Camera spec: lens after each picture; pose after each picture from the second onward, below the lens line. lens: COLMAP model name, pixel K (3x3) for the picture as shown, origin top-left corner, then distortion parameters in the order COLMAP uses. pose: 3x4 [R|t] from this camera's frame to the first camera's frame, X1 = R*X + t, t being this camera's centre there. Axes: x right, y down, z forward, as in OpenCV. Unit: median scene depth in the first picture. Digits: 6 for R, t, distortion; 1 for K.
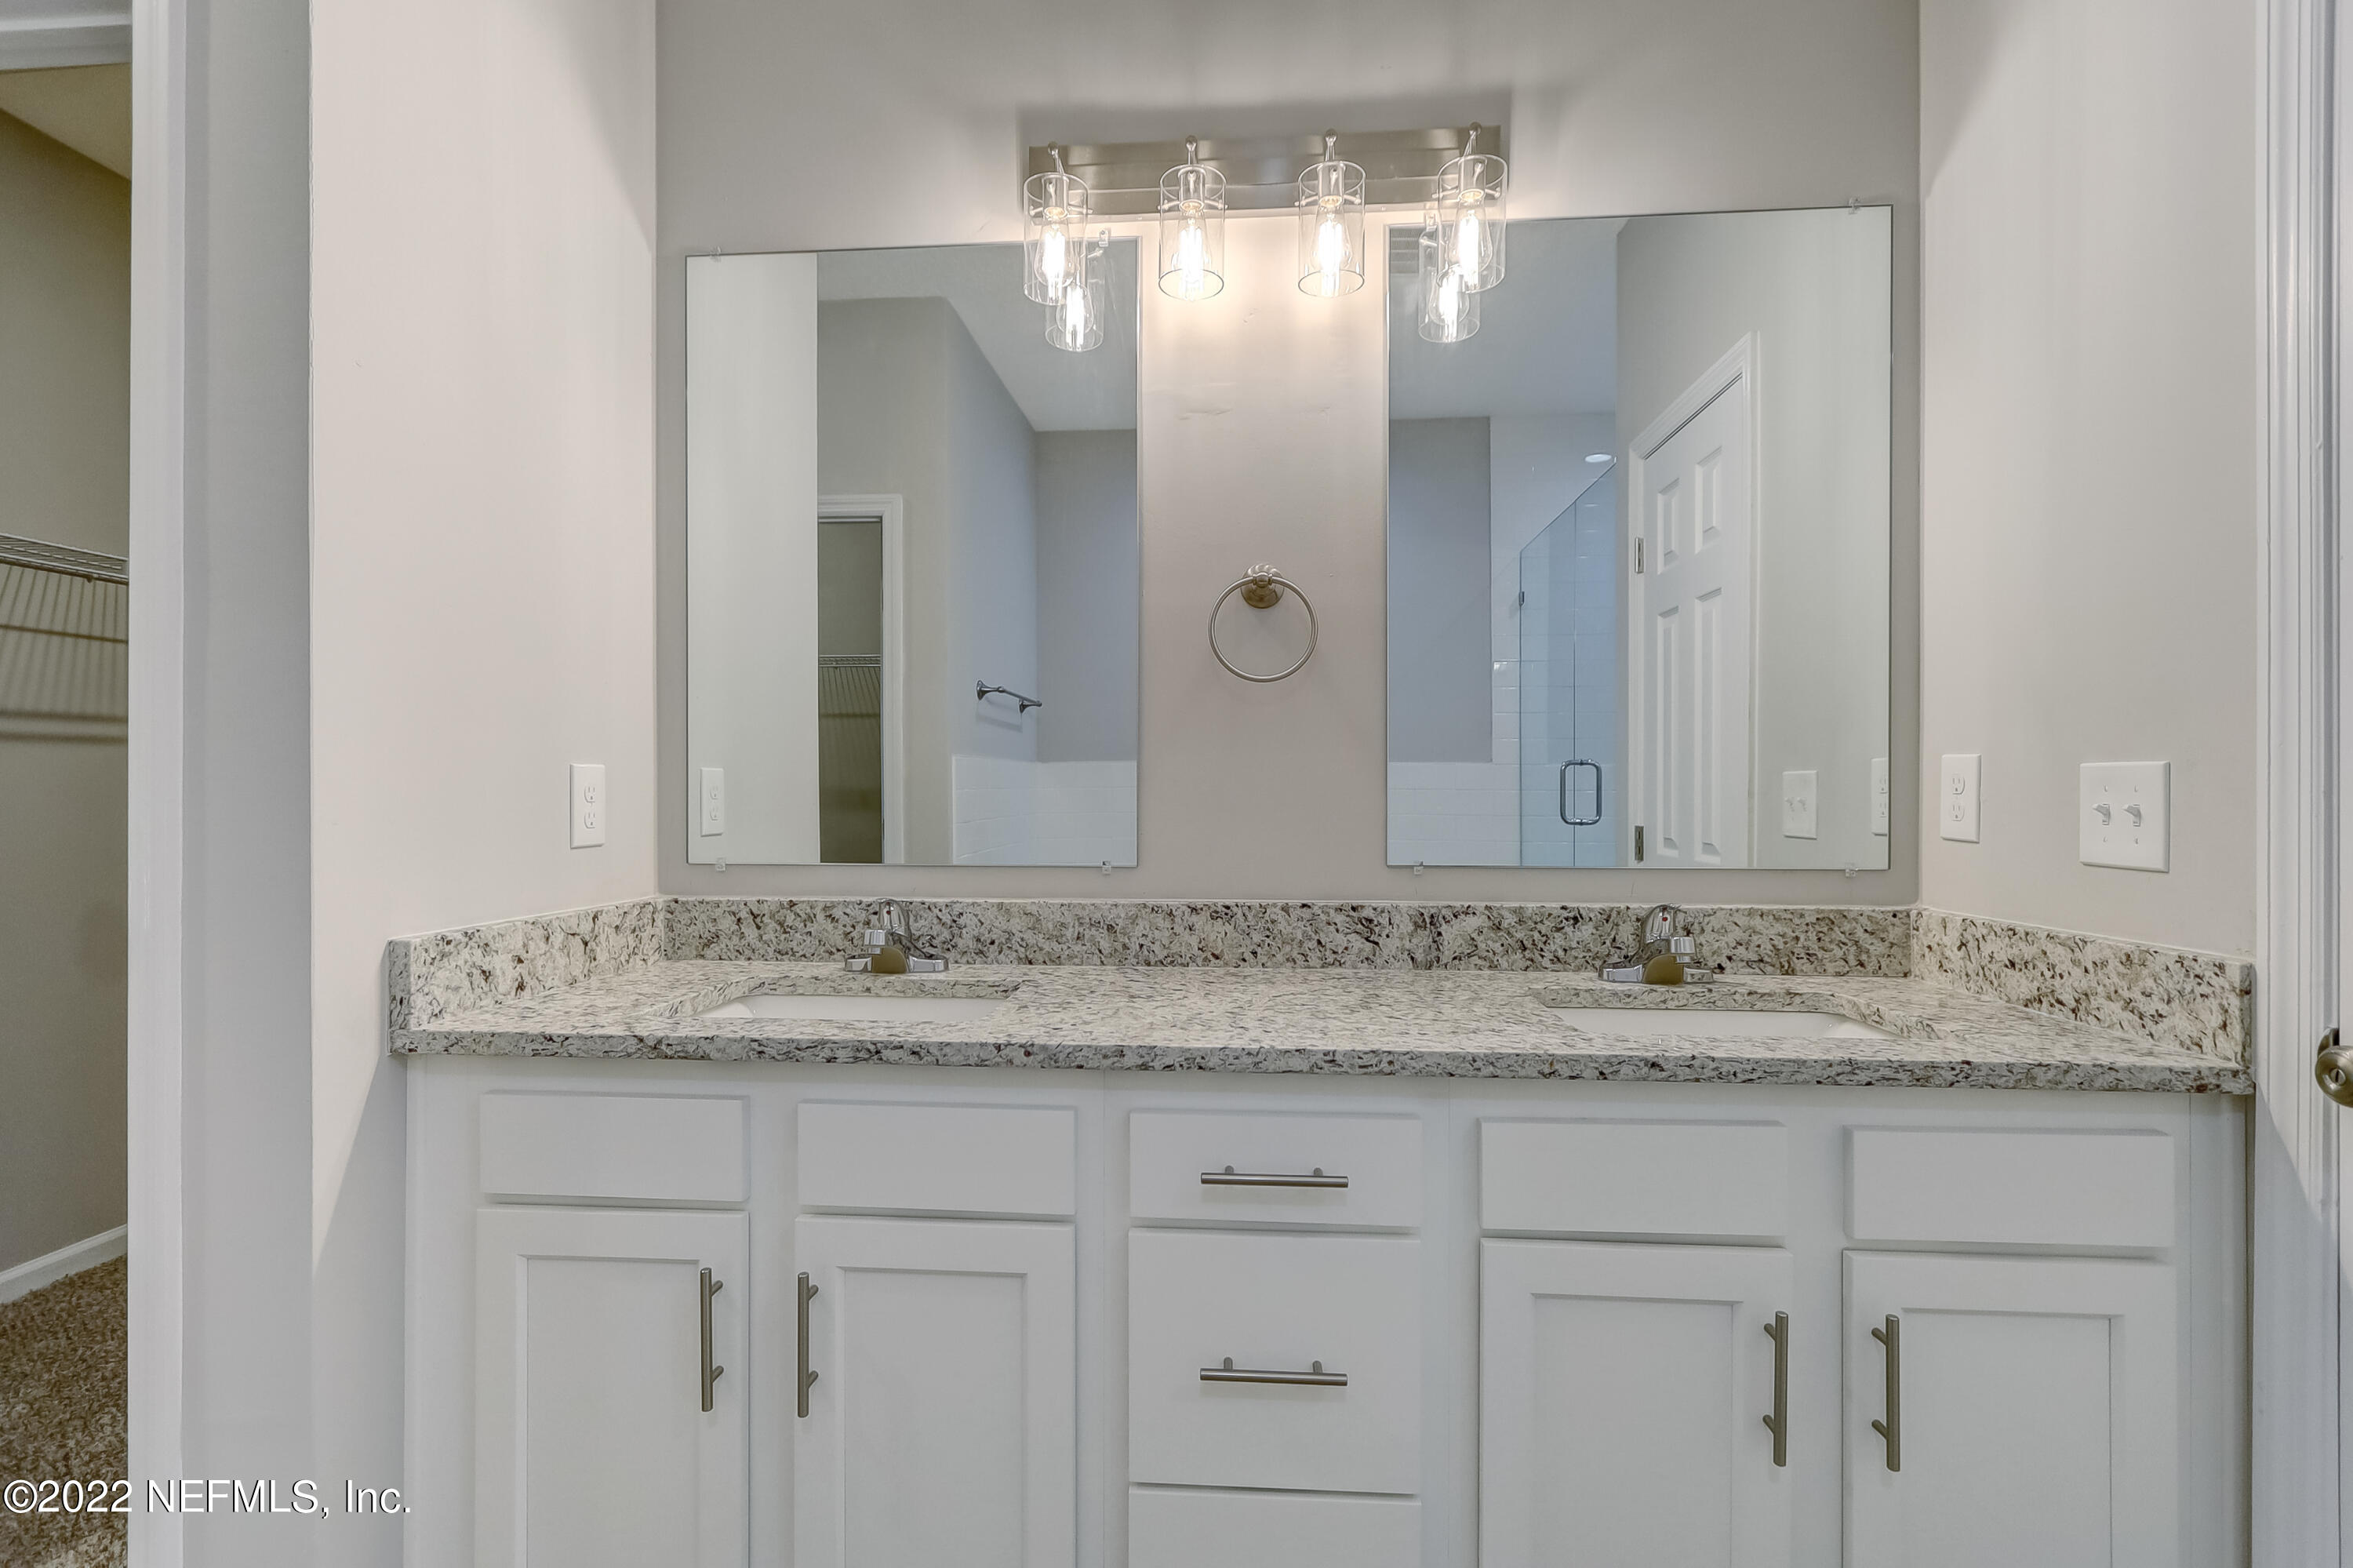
lens RADIAL K [[1070.3, 0, 1172.8], [0, 1070.3, 791.3], [0, 0, 1]] dist [-0.006610, 0.000813]
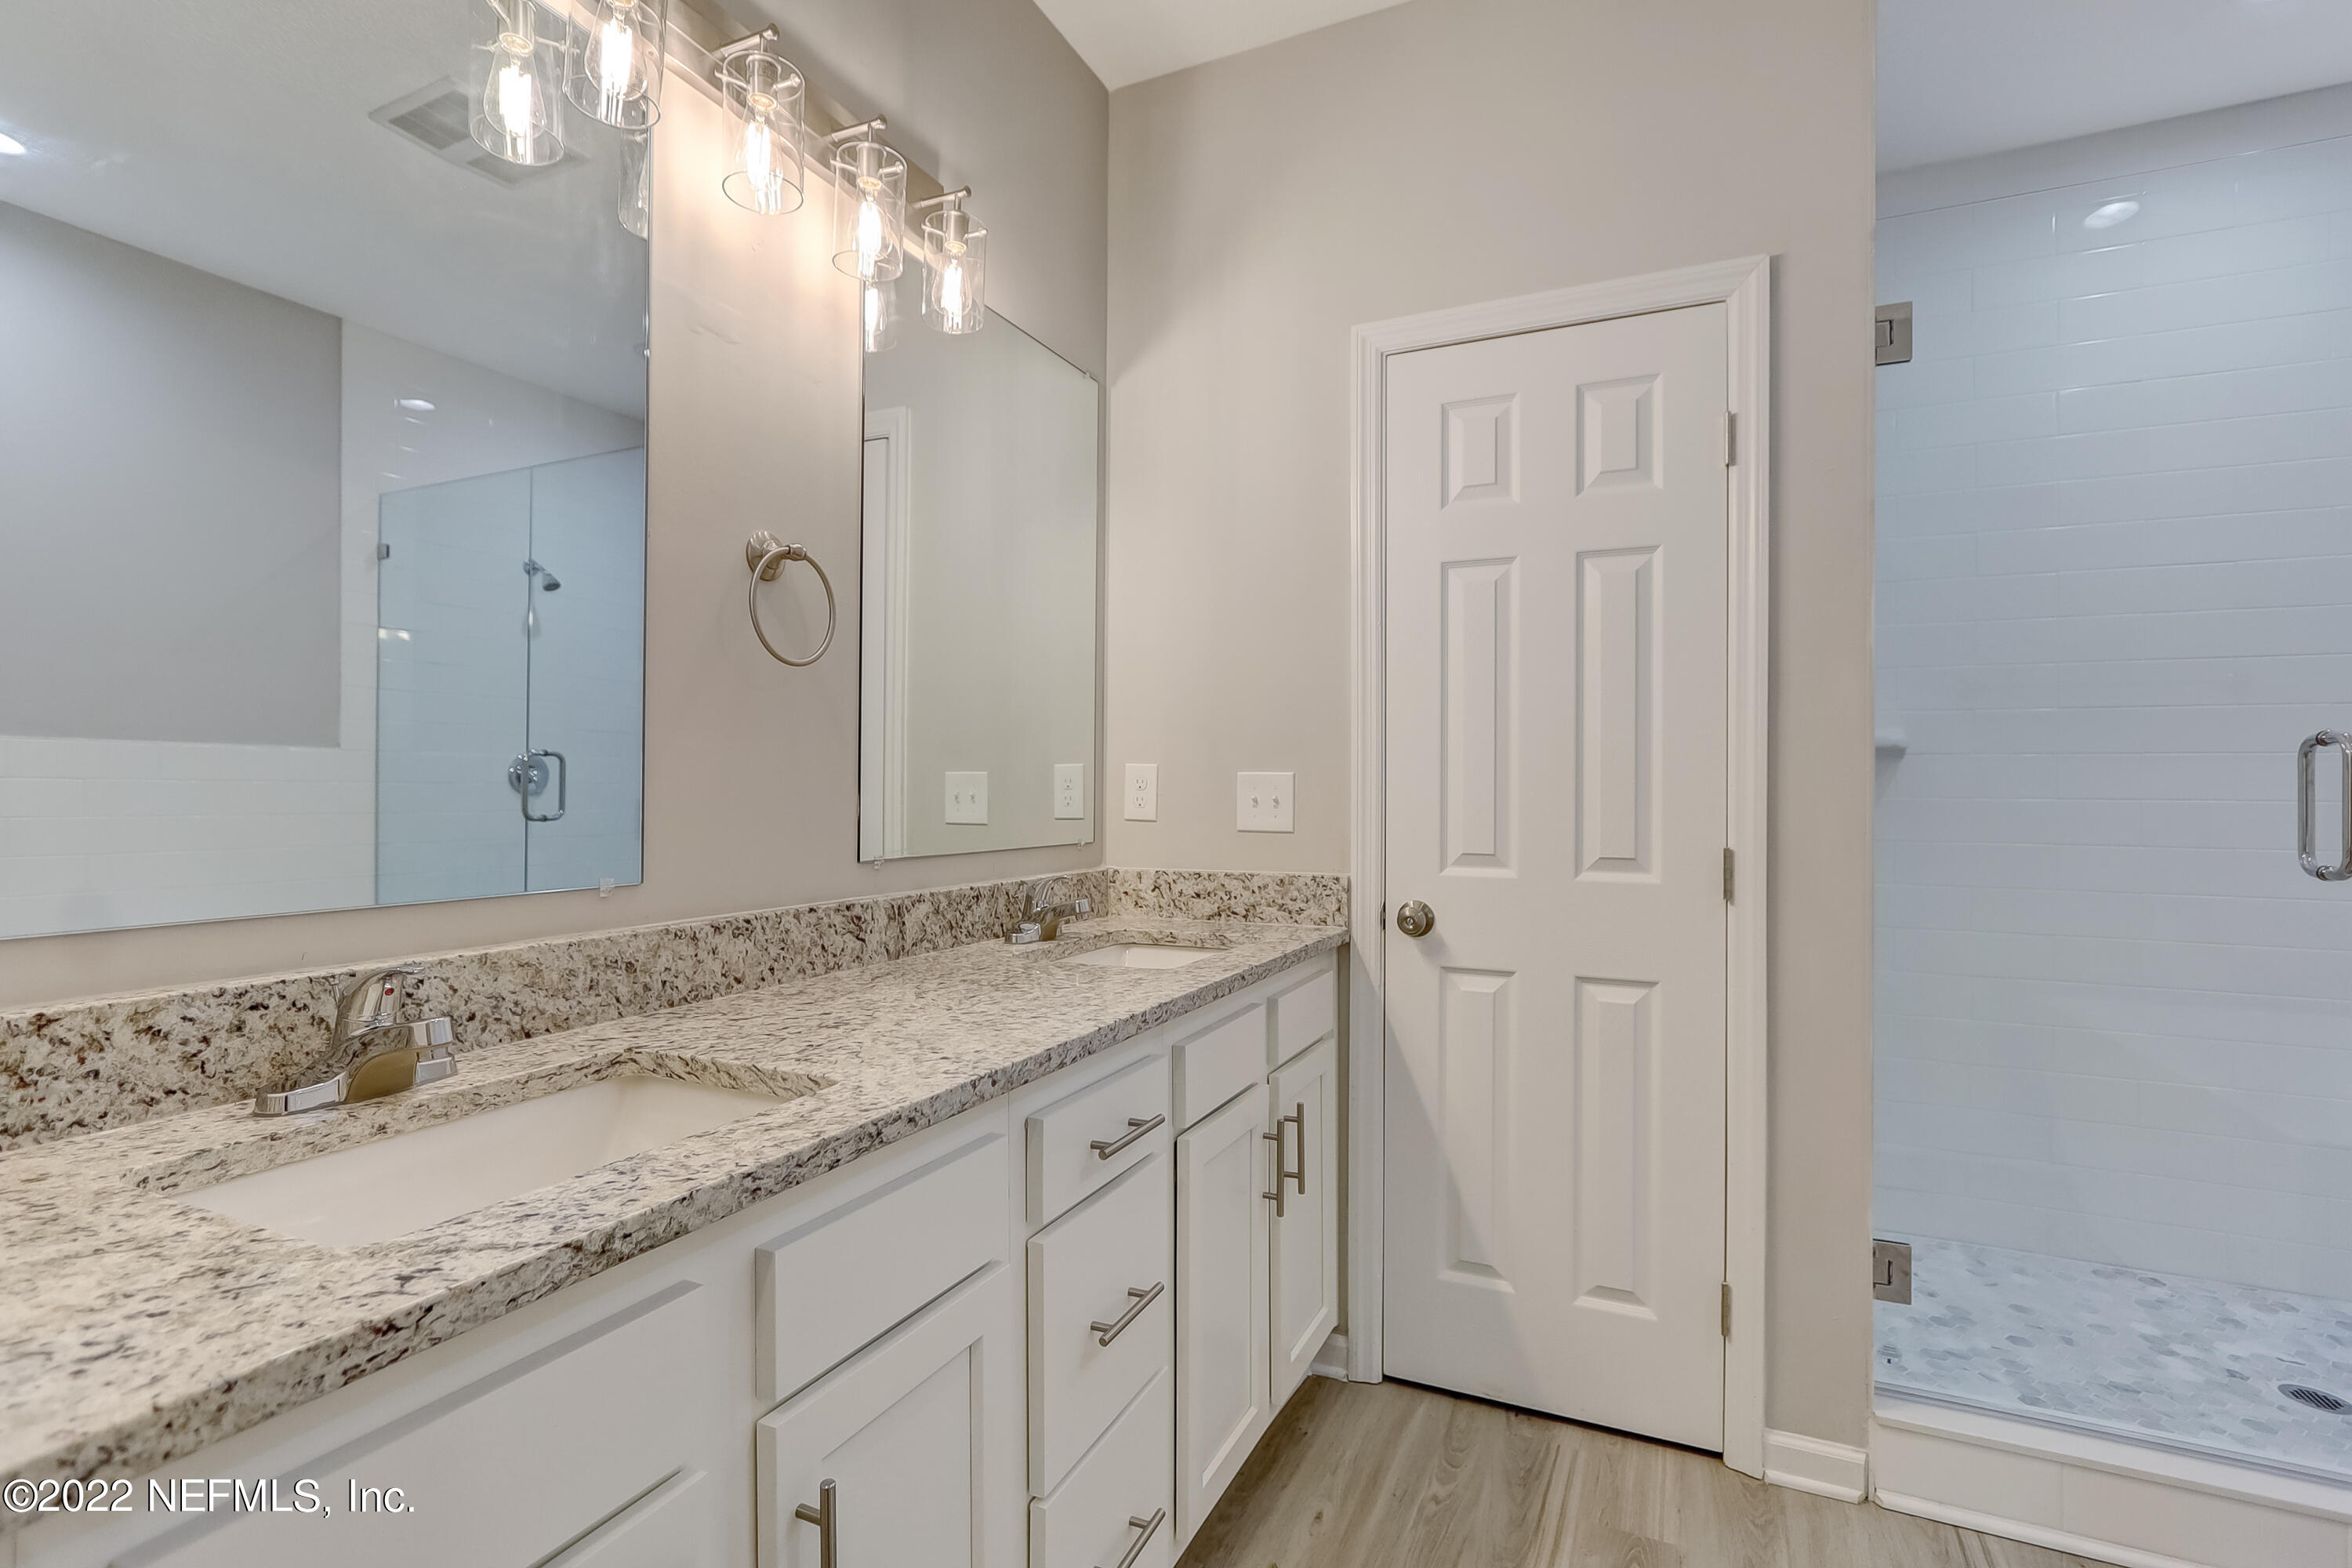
lens RADIAL K [[1077.3, 0, 1166.5], [0, 1077.3, 789.7], [0, 0, 1]] dist [-0.003677, 0.000817]
pose [[0.359625, 0.001373, 0.933096, -0.641417], [-0.006082, 0.999981, 0.000873, -0.000225], [-0.933077, -0.005989, 0.359626, 0.379049]]
